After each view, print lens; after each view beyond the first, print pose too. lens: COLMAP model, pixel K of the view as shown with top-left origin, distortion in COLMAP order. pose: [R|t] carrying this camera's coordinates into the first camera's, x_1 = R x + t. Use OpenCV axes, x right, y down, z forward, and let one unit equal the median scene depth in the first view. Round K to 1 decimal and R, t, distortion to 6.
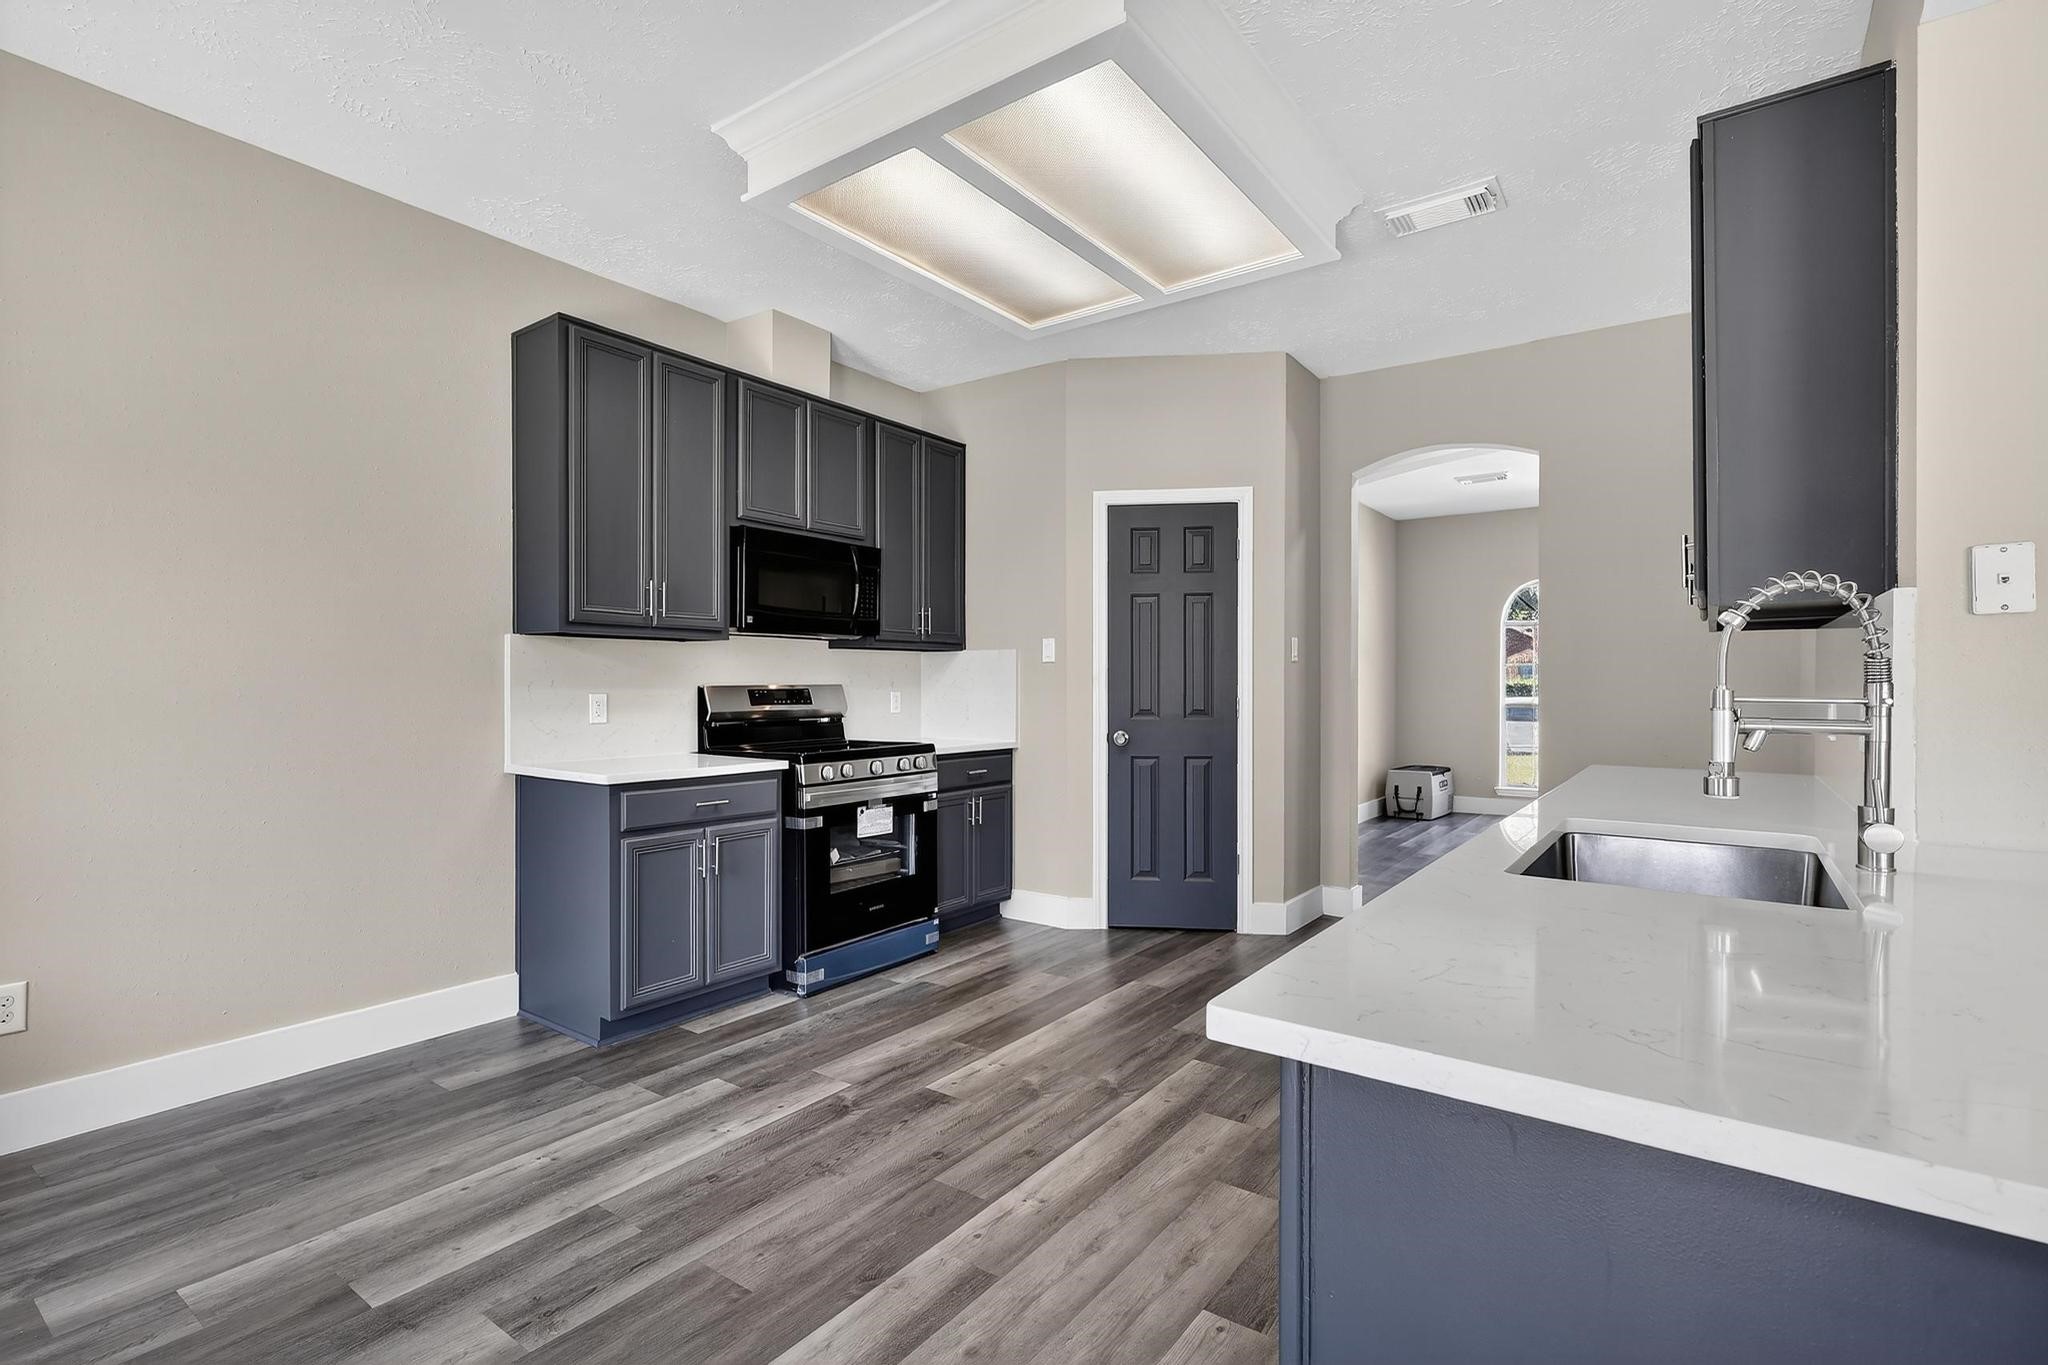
lens RADIAL K [[945.5, 0, 1027.9], [0, 945.5, 673.0], [0, 0, 1]] dist [-0.001077, -0.000848]
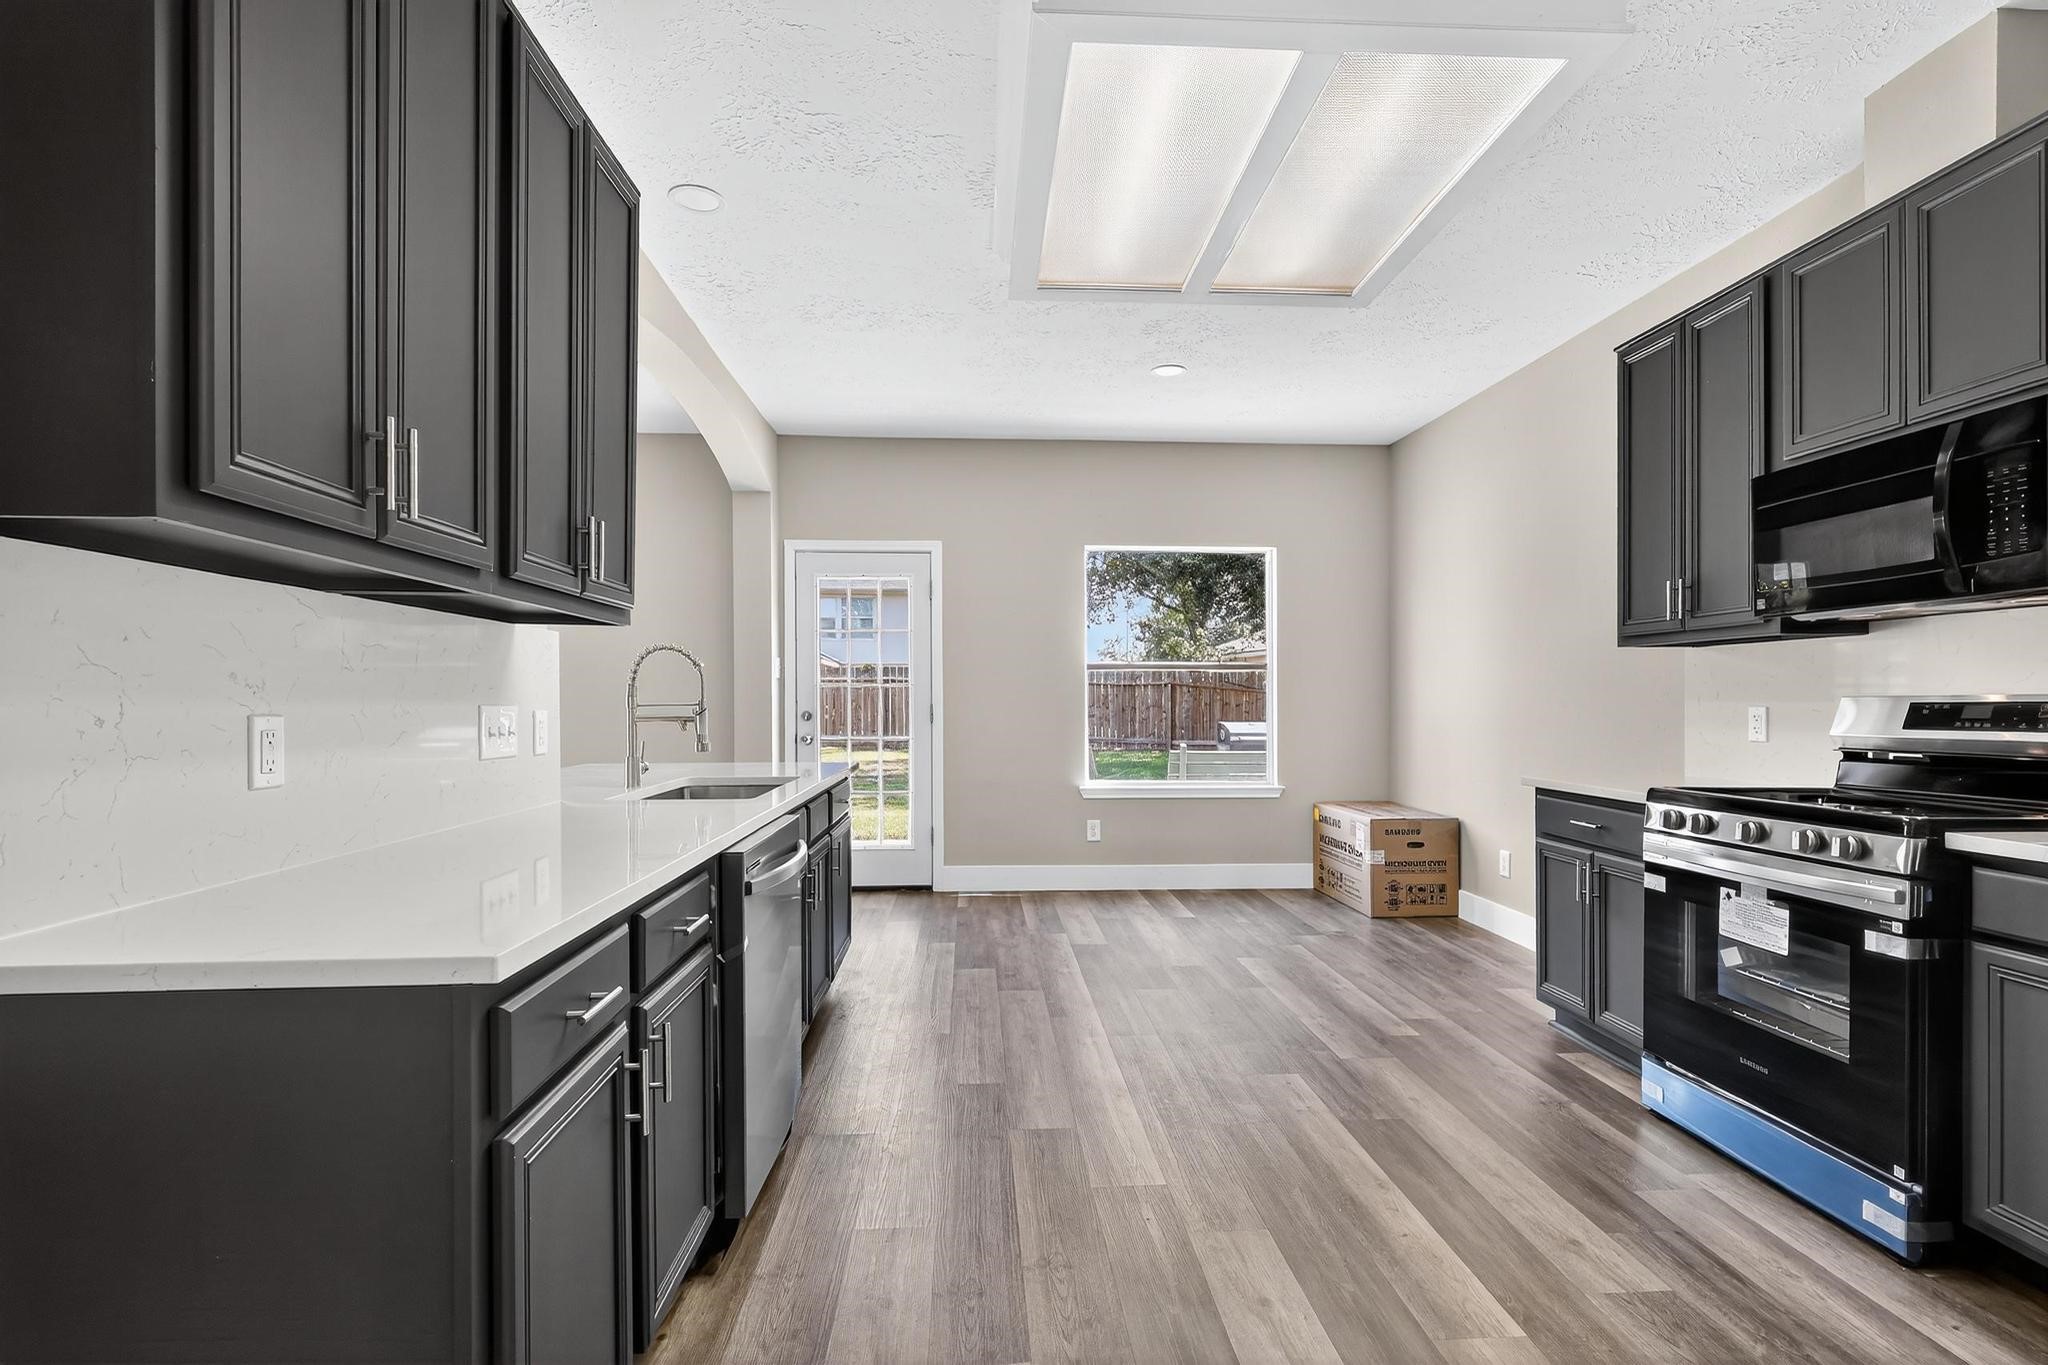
lens RADIAL K [[946.4, 0, 1023.1], [0, 946.4, 700.0], [0, 0, 1]] dist [-0.000548, 0.000213]
pose [[-0.774263, -0.001940, -0.632861, 0.654049], [0.006908, 0.999910, -0.011517, 0.022744], [0.632826, -0.013289, -0.774180, 1.329140]]
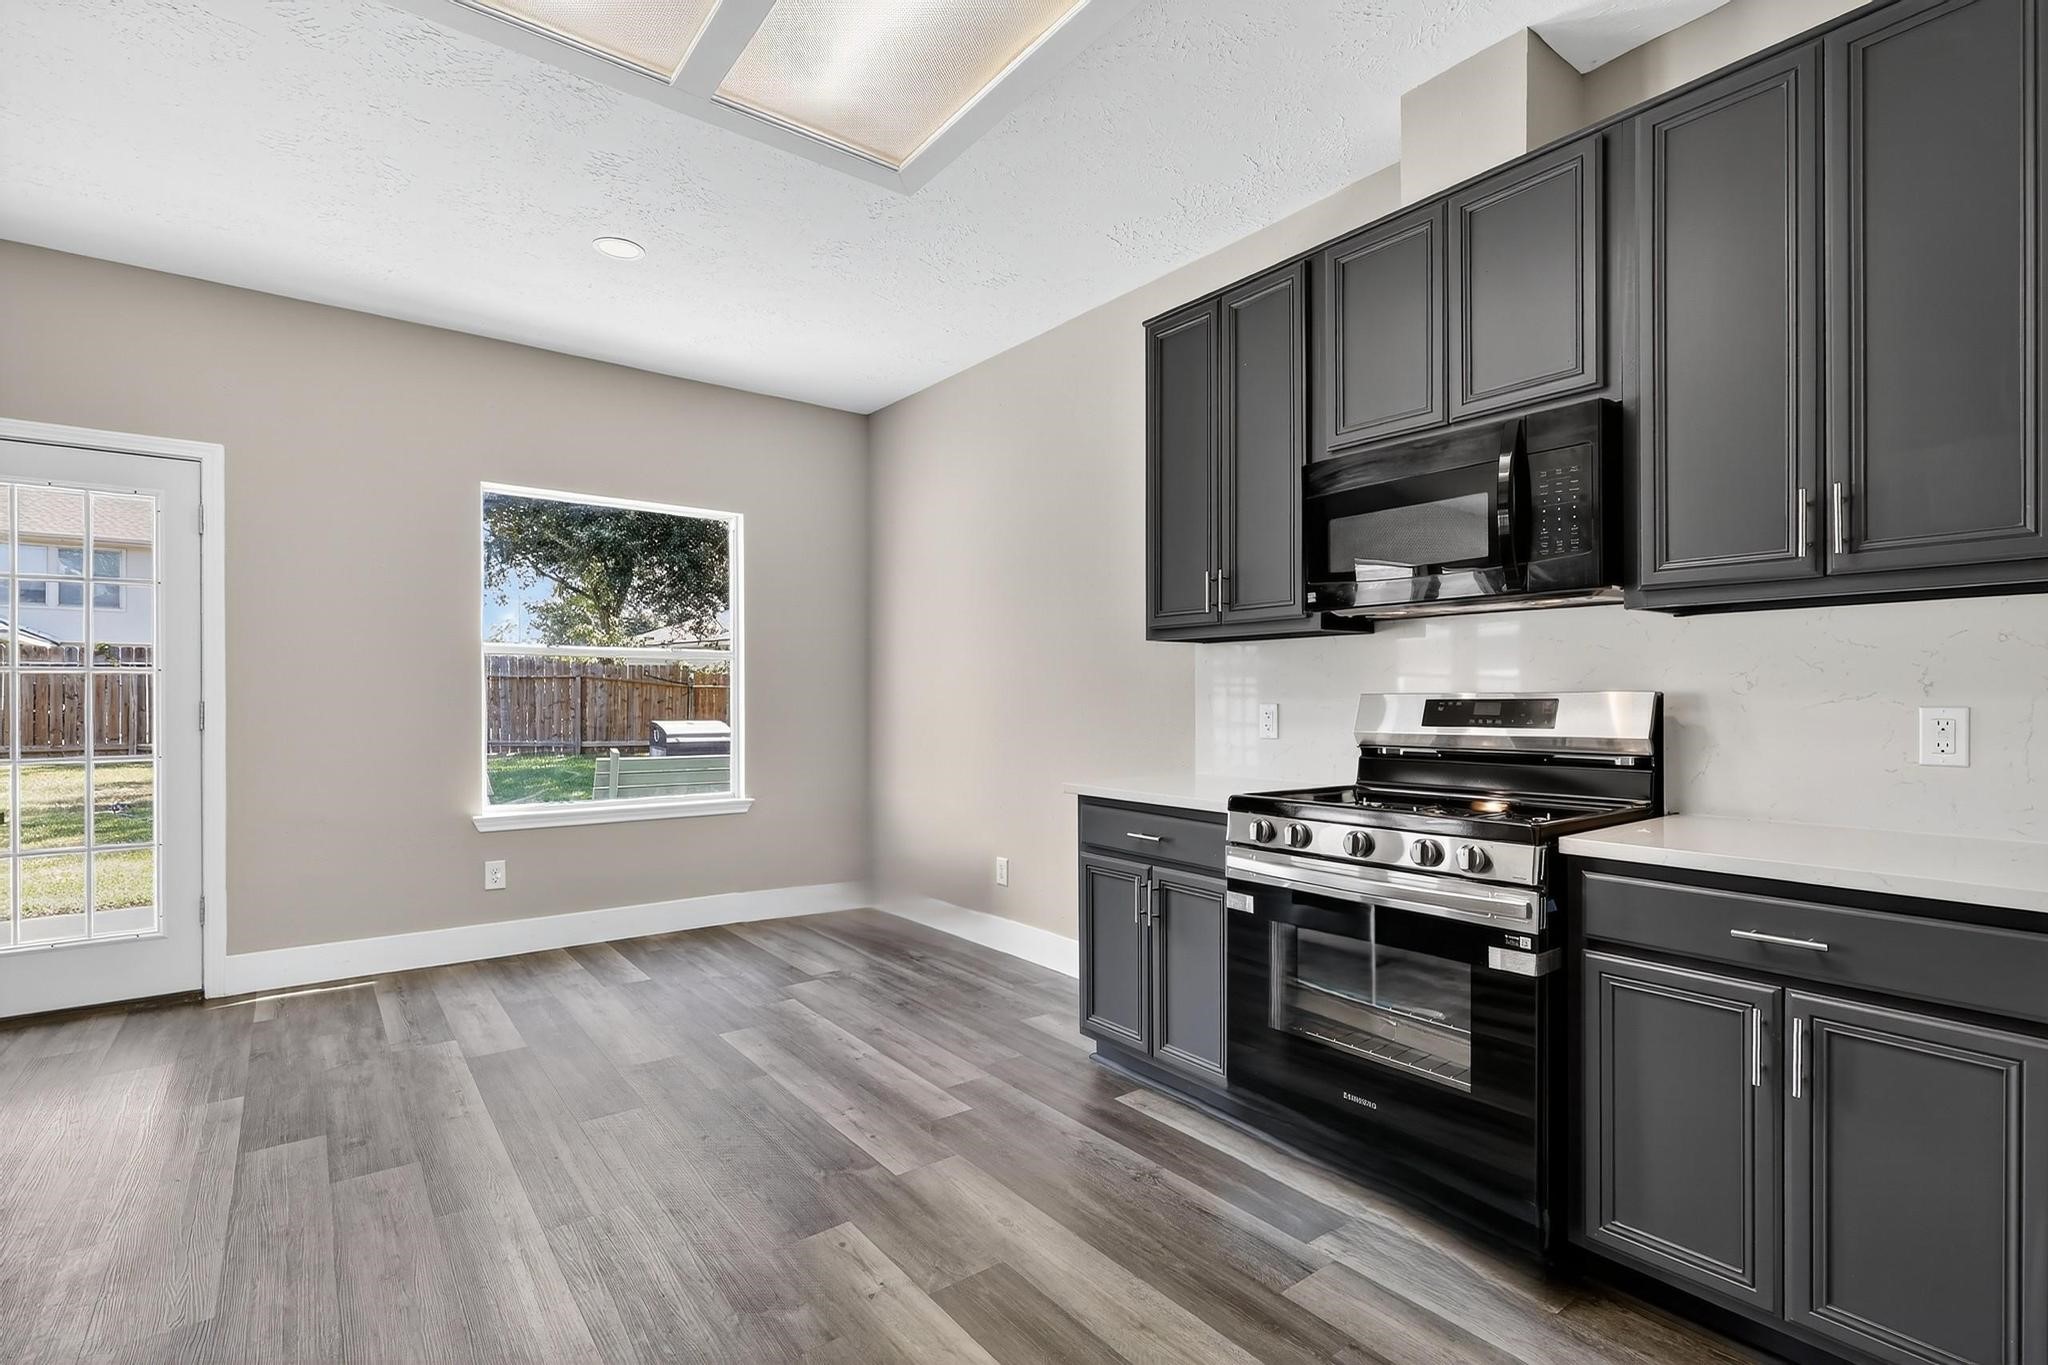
lens RADIAL K [[946.4, 0, 1023.1], [0, 946.4, 700.0], [0, 0, 1]] dist [-0.000548, 0.000213]
pose [[-0.280787, 0.000588, -0.959770, 0.469676], [0.009921, 0.999948, -0.002289, 0.019583], [0.959719, -0.010165, -0.280778, 1.097566]]
